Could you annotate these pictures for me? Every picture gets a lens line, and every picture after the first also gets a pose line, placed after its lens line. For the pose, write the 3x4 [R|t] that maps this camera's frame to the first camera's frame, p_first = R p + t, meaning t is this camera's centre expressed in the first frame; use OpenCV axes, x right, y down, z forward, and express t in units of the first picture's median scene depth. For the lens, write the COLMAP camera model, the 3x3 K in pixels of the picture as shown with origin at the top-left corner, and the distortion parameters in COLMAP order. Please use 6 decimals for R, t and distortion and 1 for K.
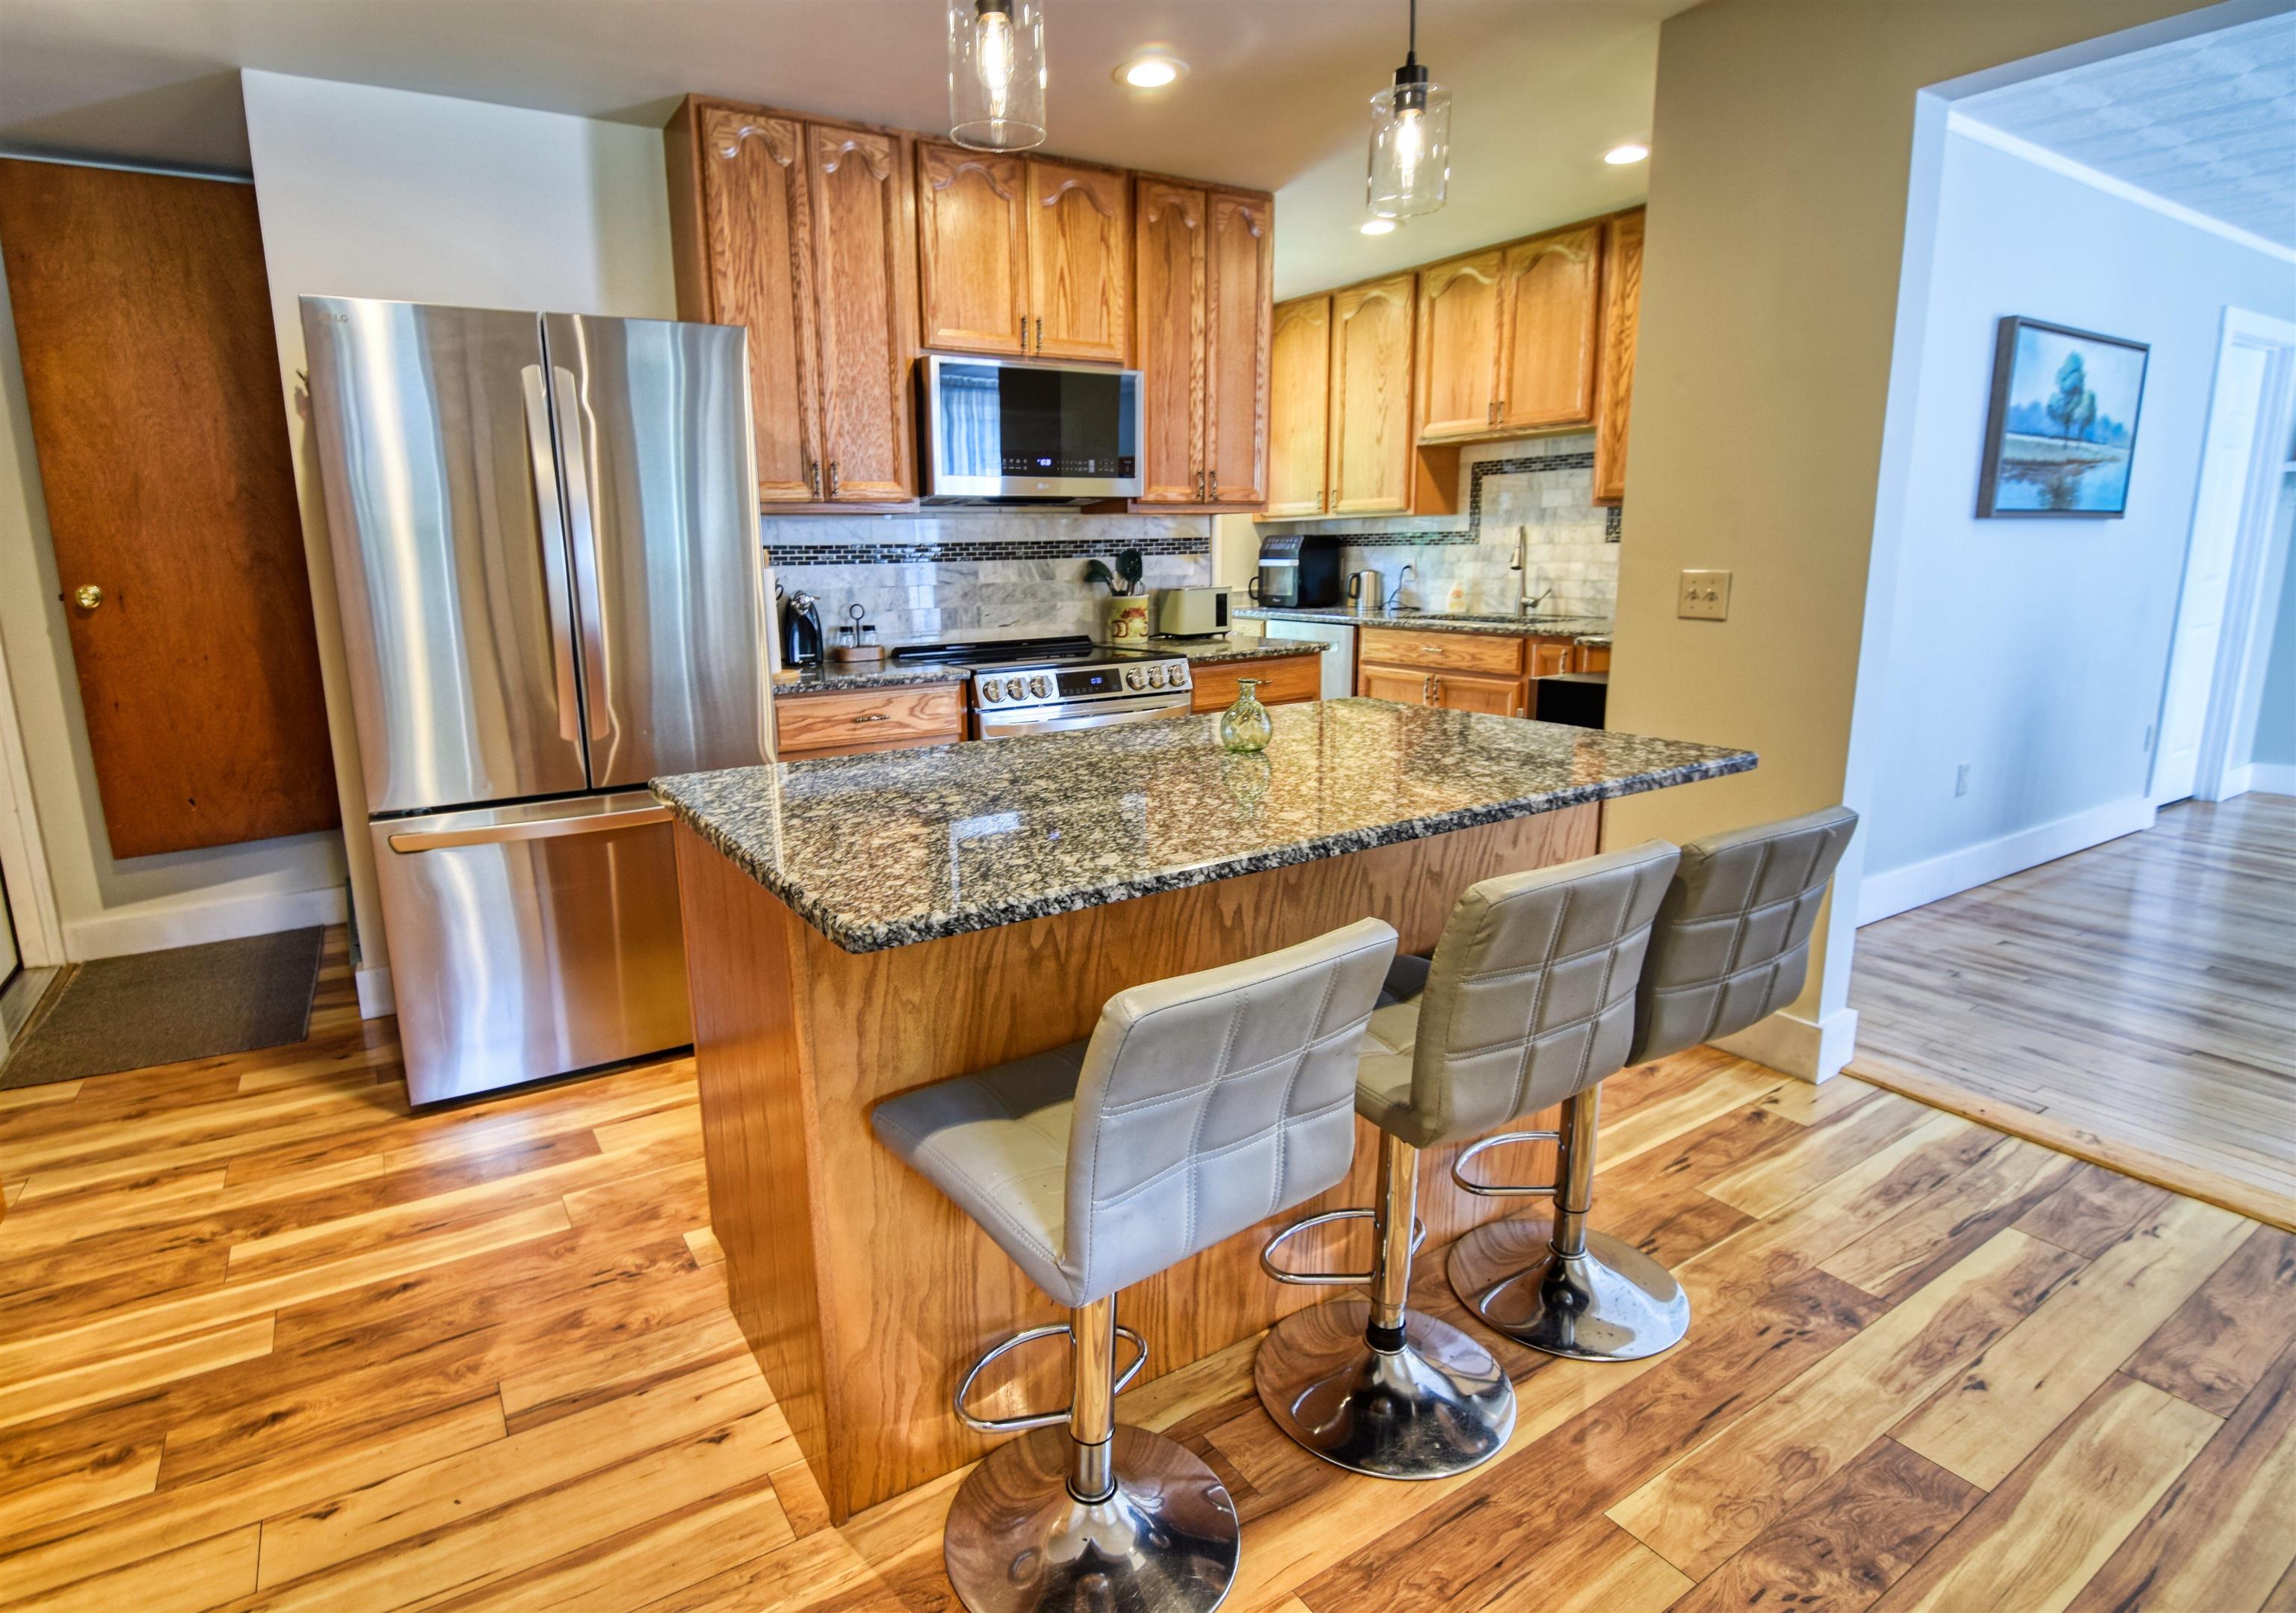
lens RADIAL K [[1177.1, 0, 1085.0], [0, 1177.1, 798.0], [0, 0, 1]] dist [-0.004413, -0.001234]
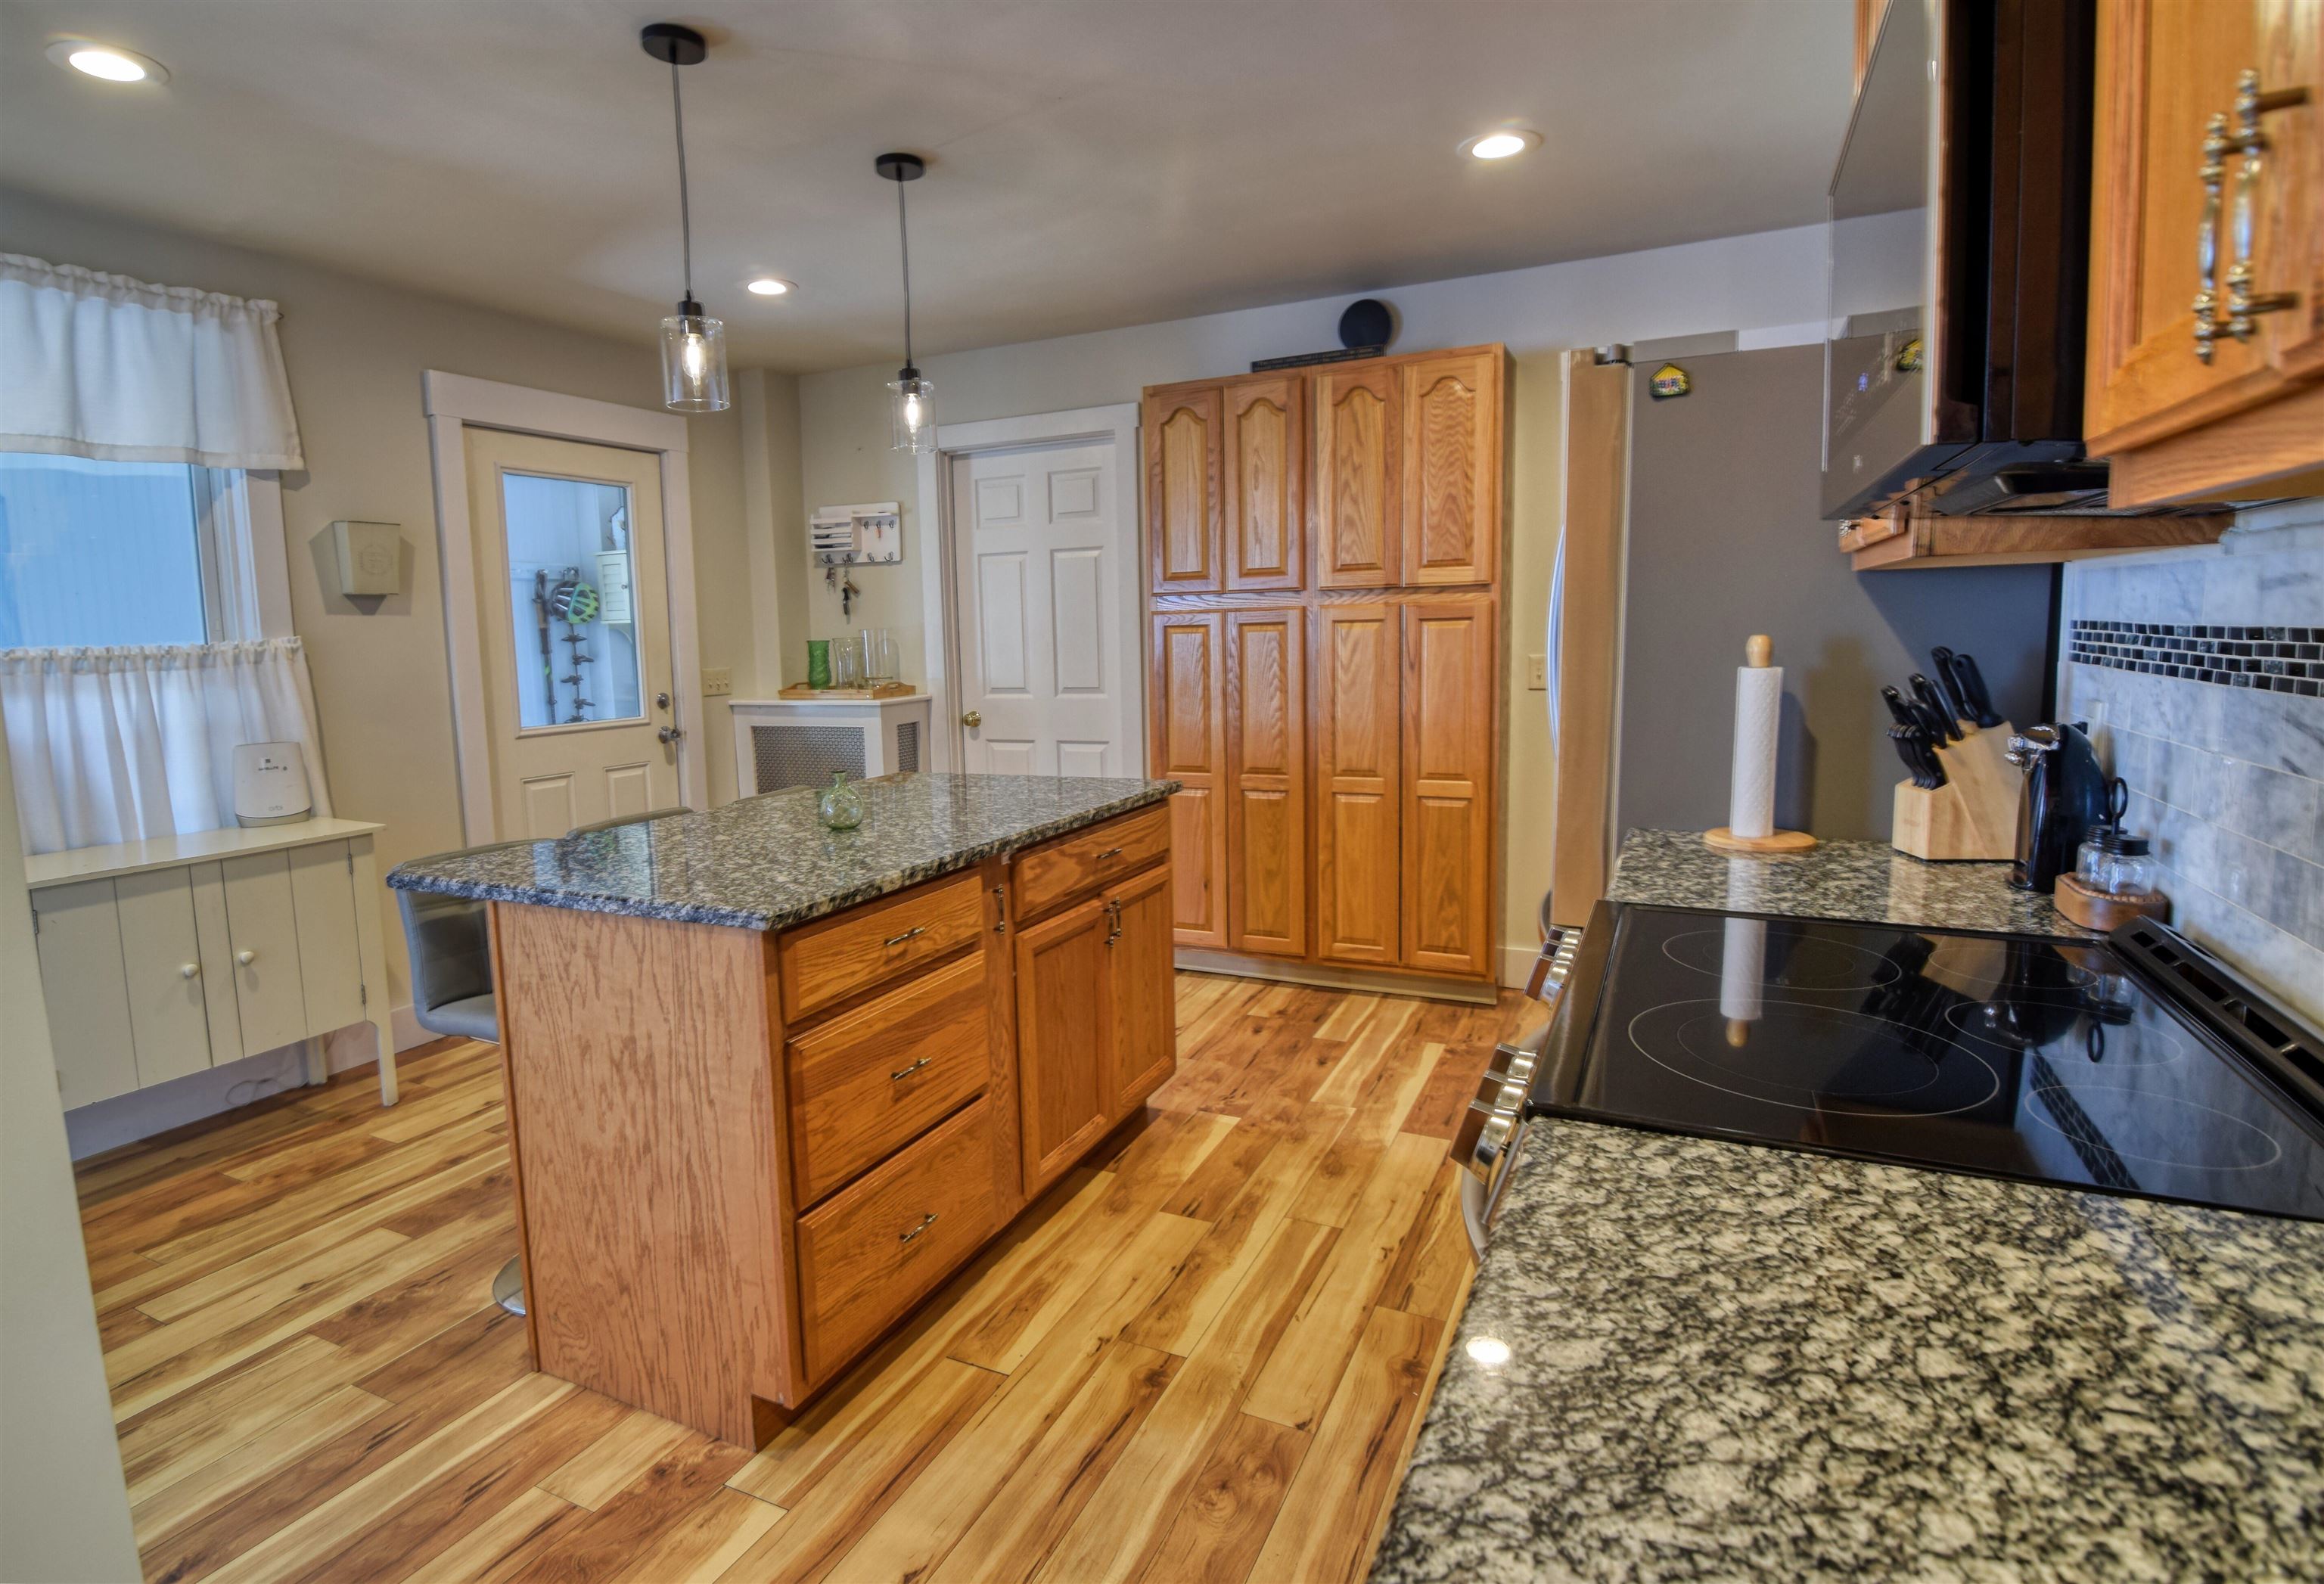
lens RADIAL K [[1178.3, 0, 1103.3], [0, 1178.3, 786.1], [0, 0, 1]] dist [-0.016537, -0.001524]
pose [[-0.847038, 0.112141, -0.519568, 0.286503], [-0.067950, 0.946625, 0.315092, -0.258510], [0.527171, 0.302200, -0.794208, 1.122489]]
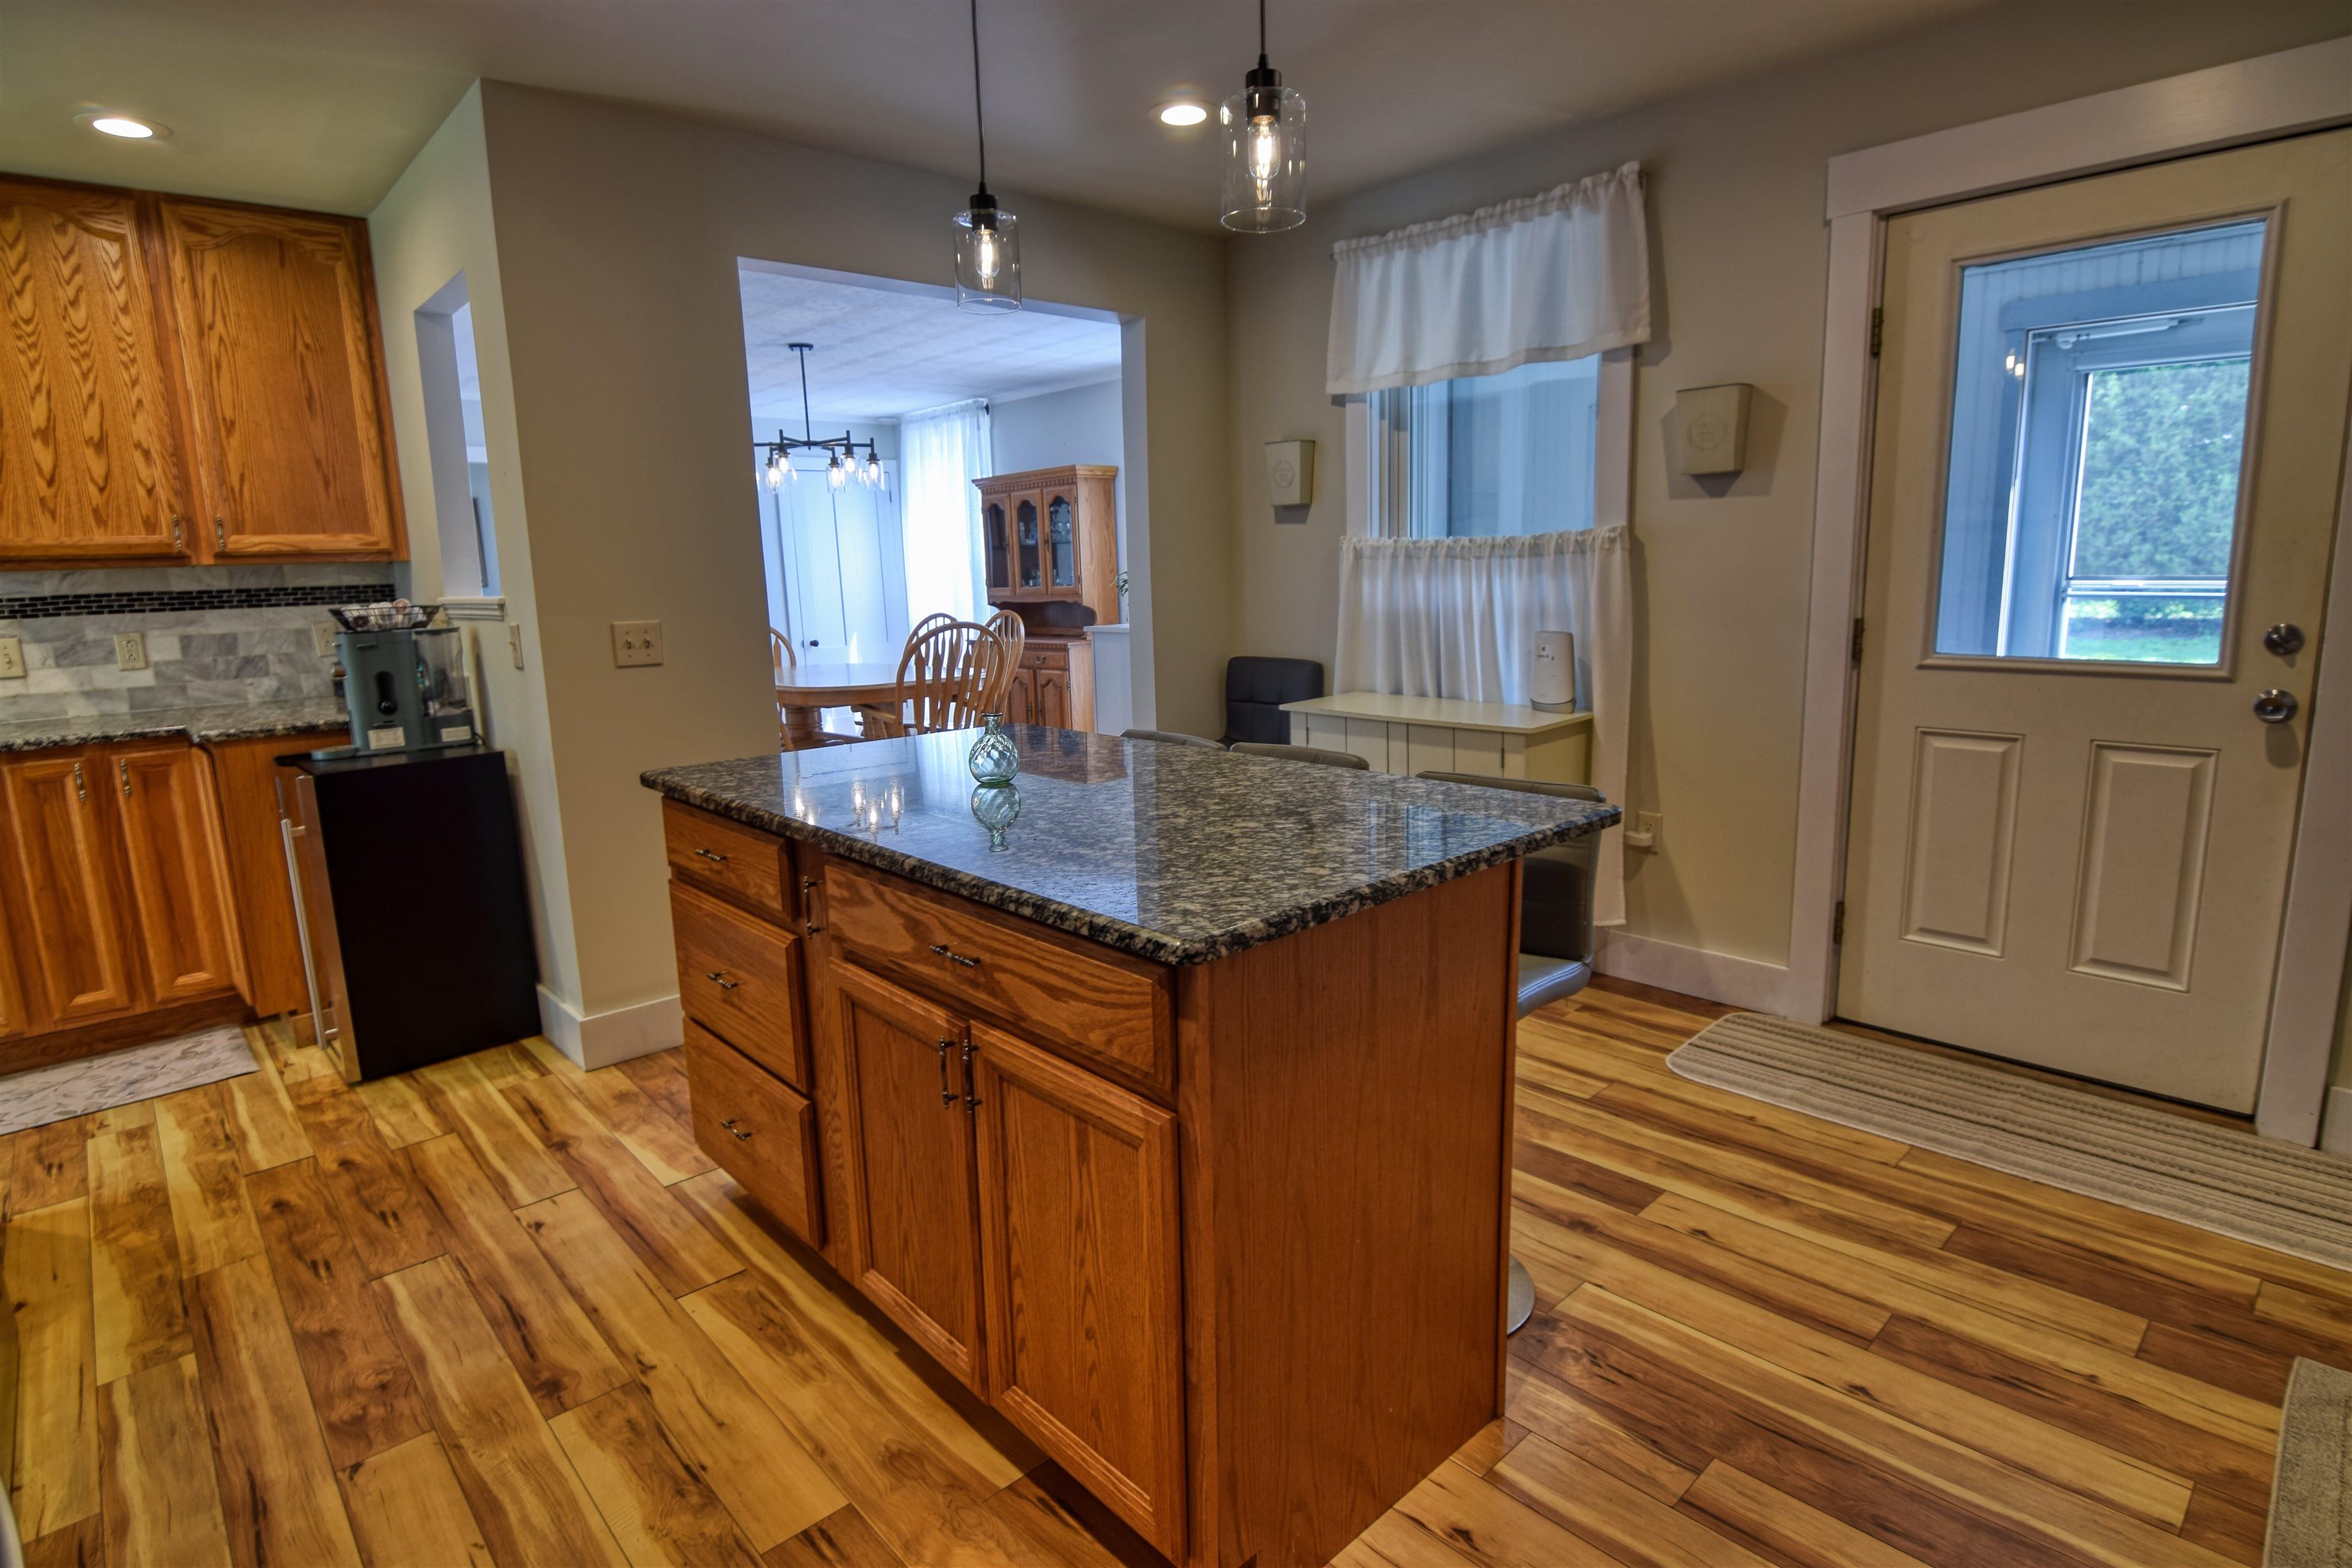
lens RADIAL K [[1196.9, 0, 1176.0], [0, 1196.9, 784.0], [0, 0, 1]] dist [-0.010011, -0.011194]
pose [[-0.189722, -0.153206, 0.969811, -0.486103], [0.236384, 0.951569, 0.196567, -0.110856], [-0.952957, 0.266541, -0.144319, 0.537449]]
